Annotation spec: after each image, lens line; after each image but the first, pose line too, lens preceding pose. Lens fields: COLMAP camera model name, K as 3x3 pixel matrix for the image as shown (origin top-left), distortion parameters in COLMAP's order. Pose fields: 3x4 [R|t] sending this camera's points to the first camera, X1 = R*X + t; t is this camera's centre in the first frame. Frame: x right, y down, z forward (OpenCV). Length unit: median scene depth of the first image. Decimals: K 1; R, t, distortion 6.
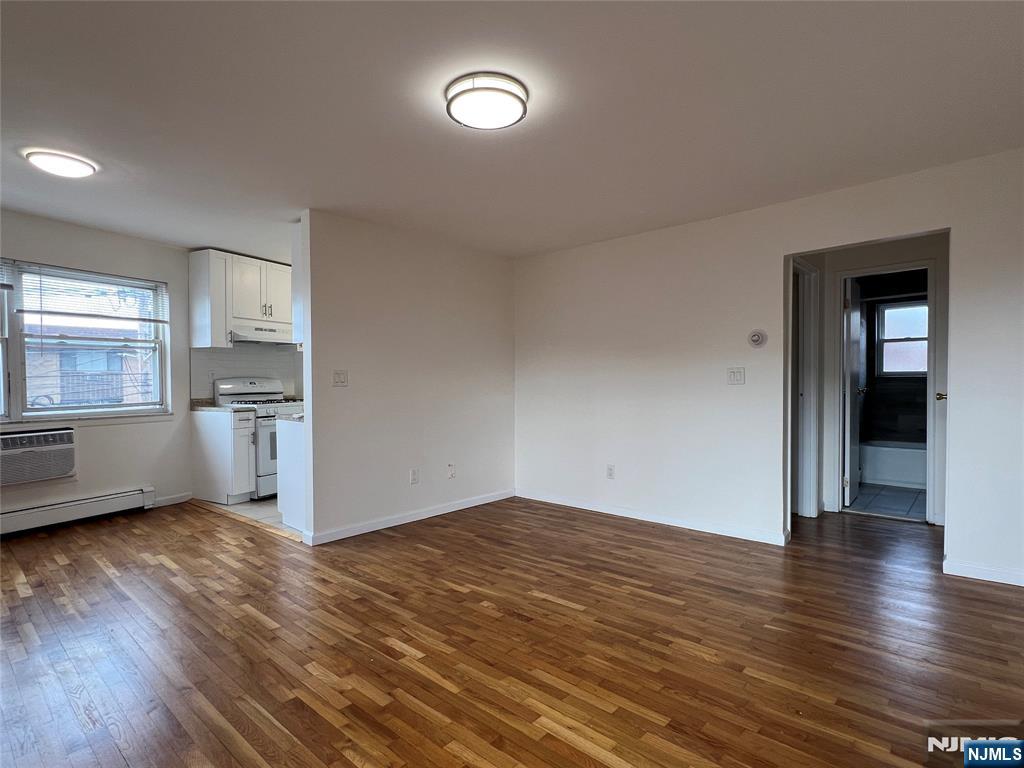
lens RADIAL K [[521.1, 0, 484.9], [0, 521.1, 373.9], [0, 0, 1]] dist [-0.017395, -0.000205]
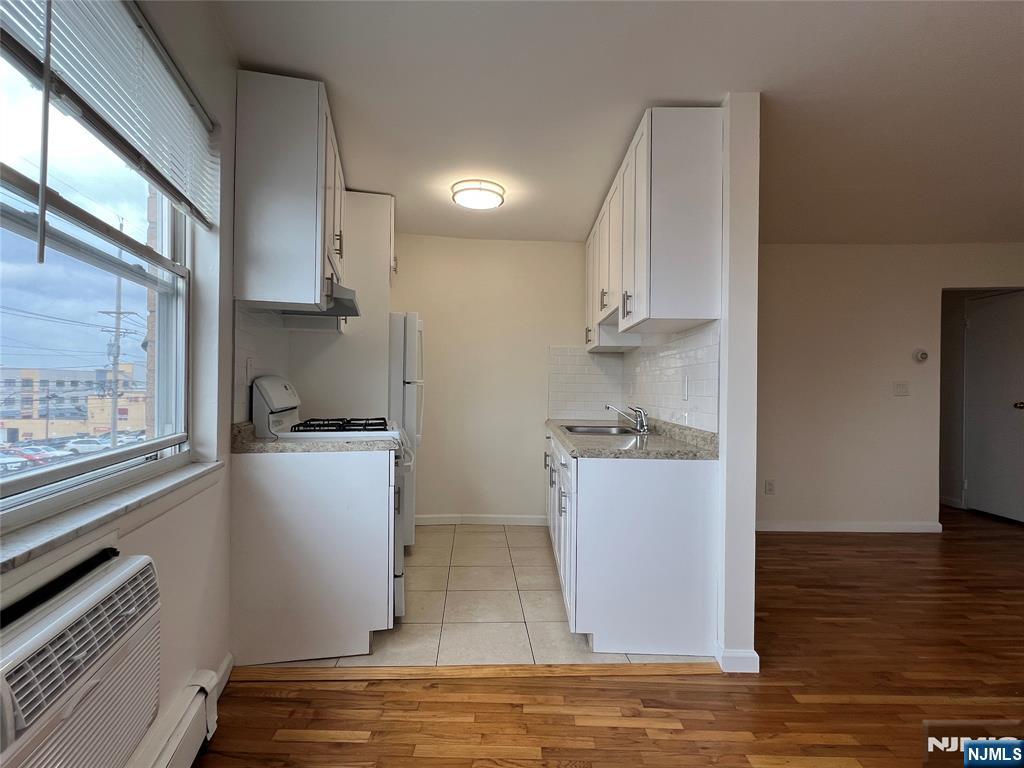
lens RADIAL K [[516.9, 0, 510.2], [0, 516.9, 388.0], [0, 0, 1]] dist [-0.006628, 0.002179]
pose [[0.744296, 0.014959, 0.667683, -0.883048], [-0.024128, 0.999699, 0.004499, 0.015185], [-0.667414, -0.019459, 0.744432, 0.719954]]
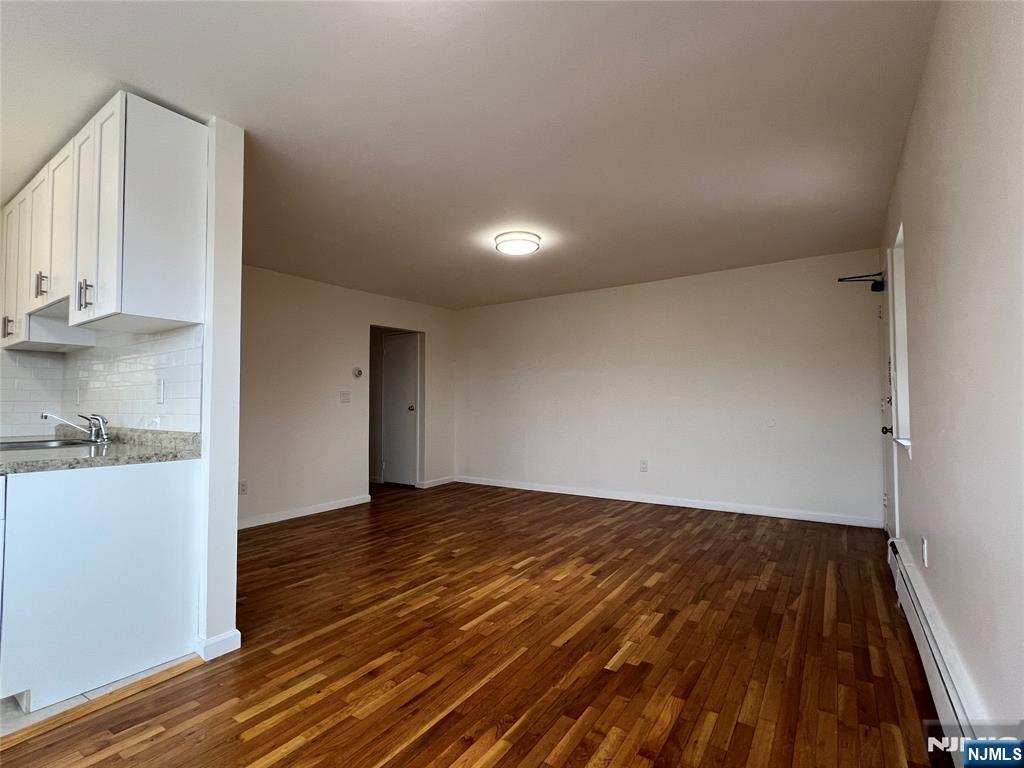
lens RADIAL K [[483.7, 0, 514.7], [0, 483.7, 386.3], [0, 0, 1]] dist [-0.004807, 0.003192]
pose [[-0.150916, 0.045248, 0.987510, -0.936652], [-0.007617, 0.998869, -0.046932, 0.032333], [-0.988517, -0.014604, -0.150401, 0.717220]]
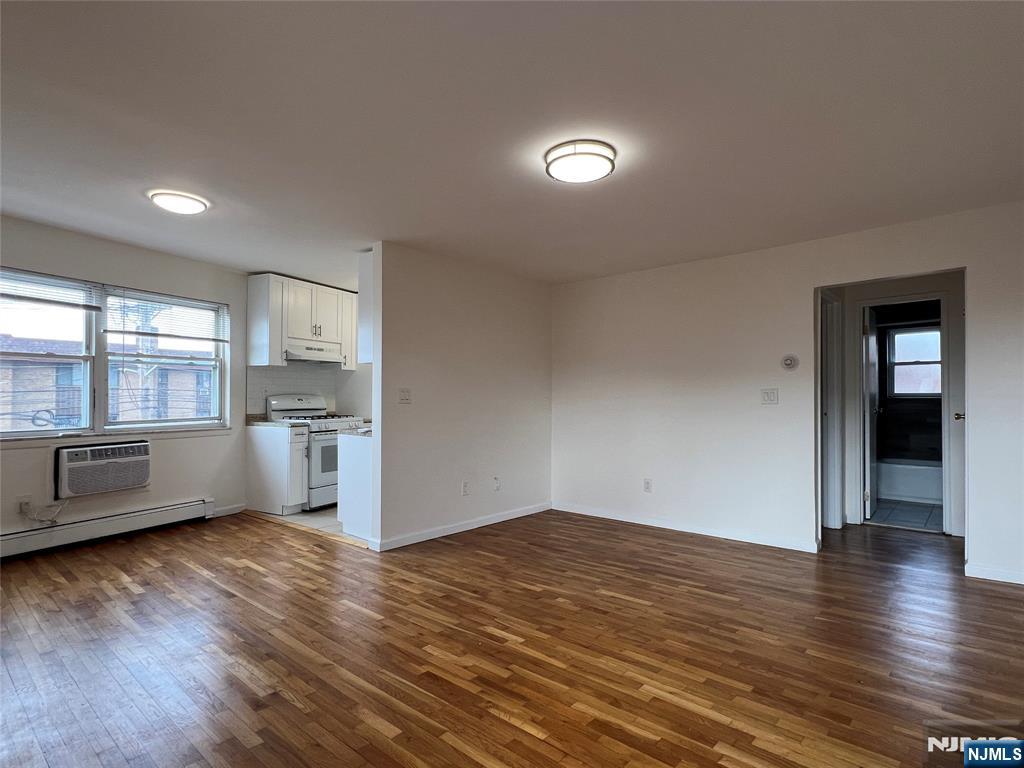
lens RADIAL K [[521.1, 0, 484.7], [0, 521.1, 383.8], [0, 0, 1]] dist [-0.017395, -0.000205]
pose [[0.999938, 0.008466, 0.007209, -0.118987], [-0.008344, 0.999825, -0.016722, -0.000518], [-0.007349, 0.016661, 0.999834, -0.082918]]
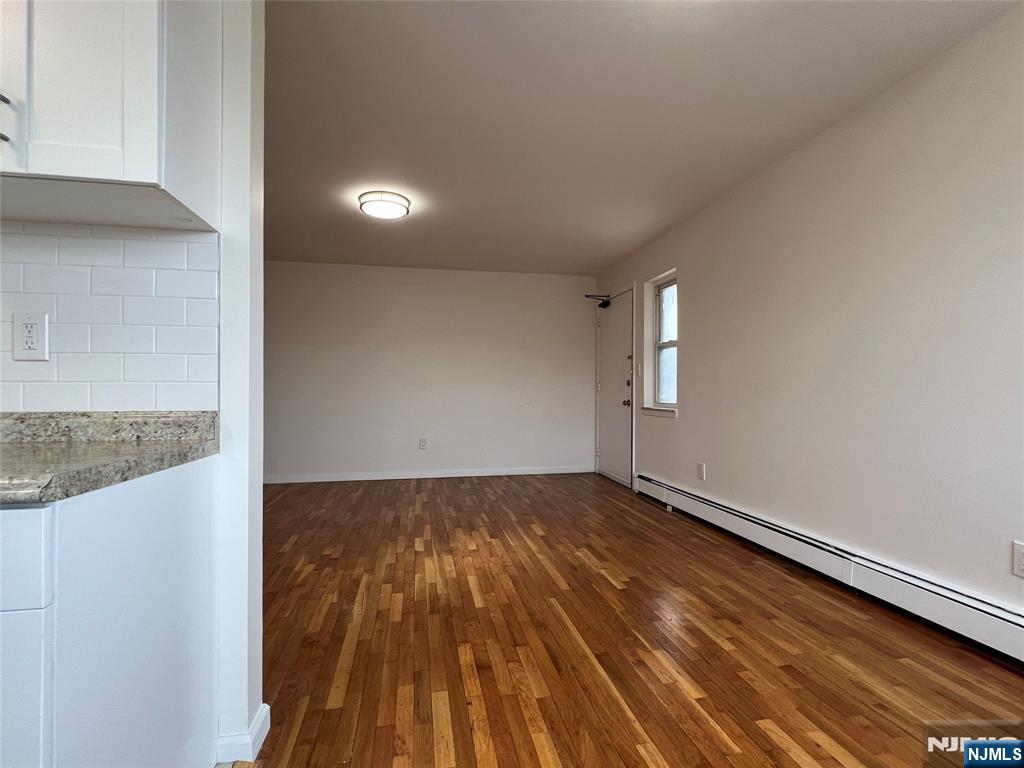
lens RADIAL K [[483.7, 0, 504.1], [0, 483.7, 388.5], [0, 0, 1]] dist [-0.004807, 0.003192]
pose [[-0.806396, 0.010418, 0.591284, -0.694353], [-0.002012, 0.999791, -0.020360, 0.052893], [-0.591372, -0.017608, -0.806206, 1.148628]]
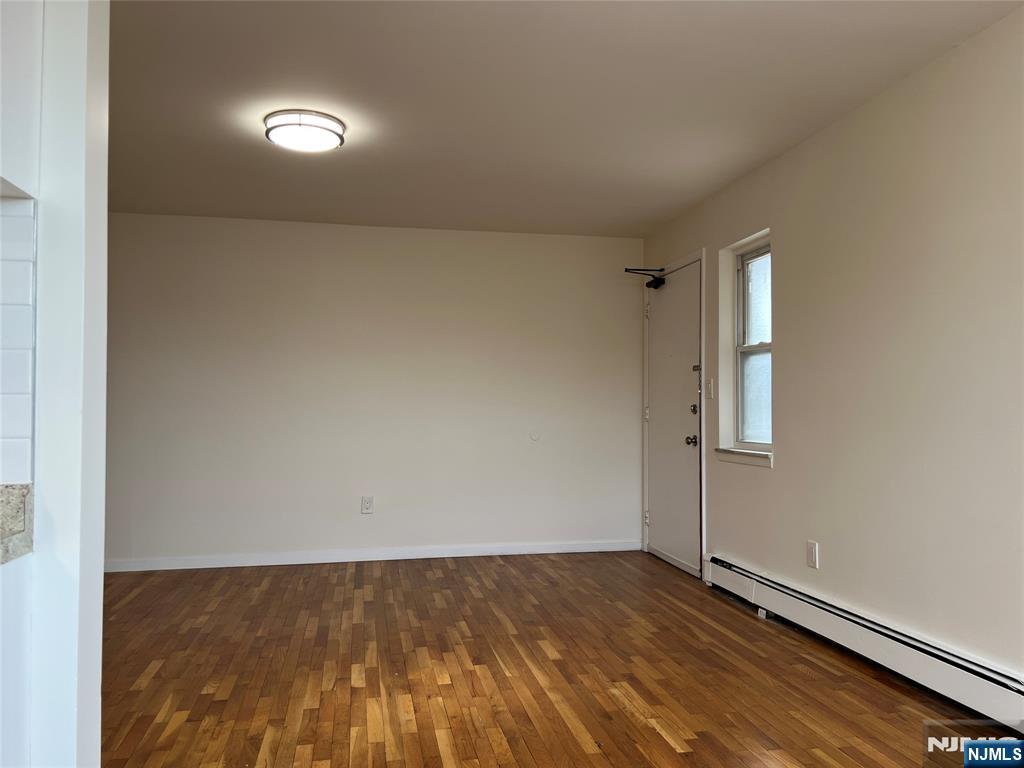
lens RADIAL K [[773.2, 0, 501.3], [0, 773.2, 392.4], [0, 0, 1]] dist [0.036872, -0.029897]
pose [[-0.808577, 0.021844, 0.587985, -0.699938], [-0.001393, 0.999237, -0.039038, 0.034840], [-0.588389, -0.032384, -0.807929, 1.150035]]
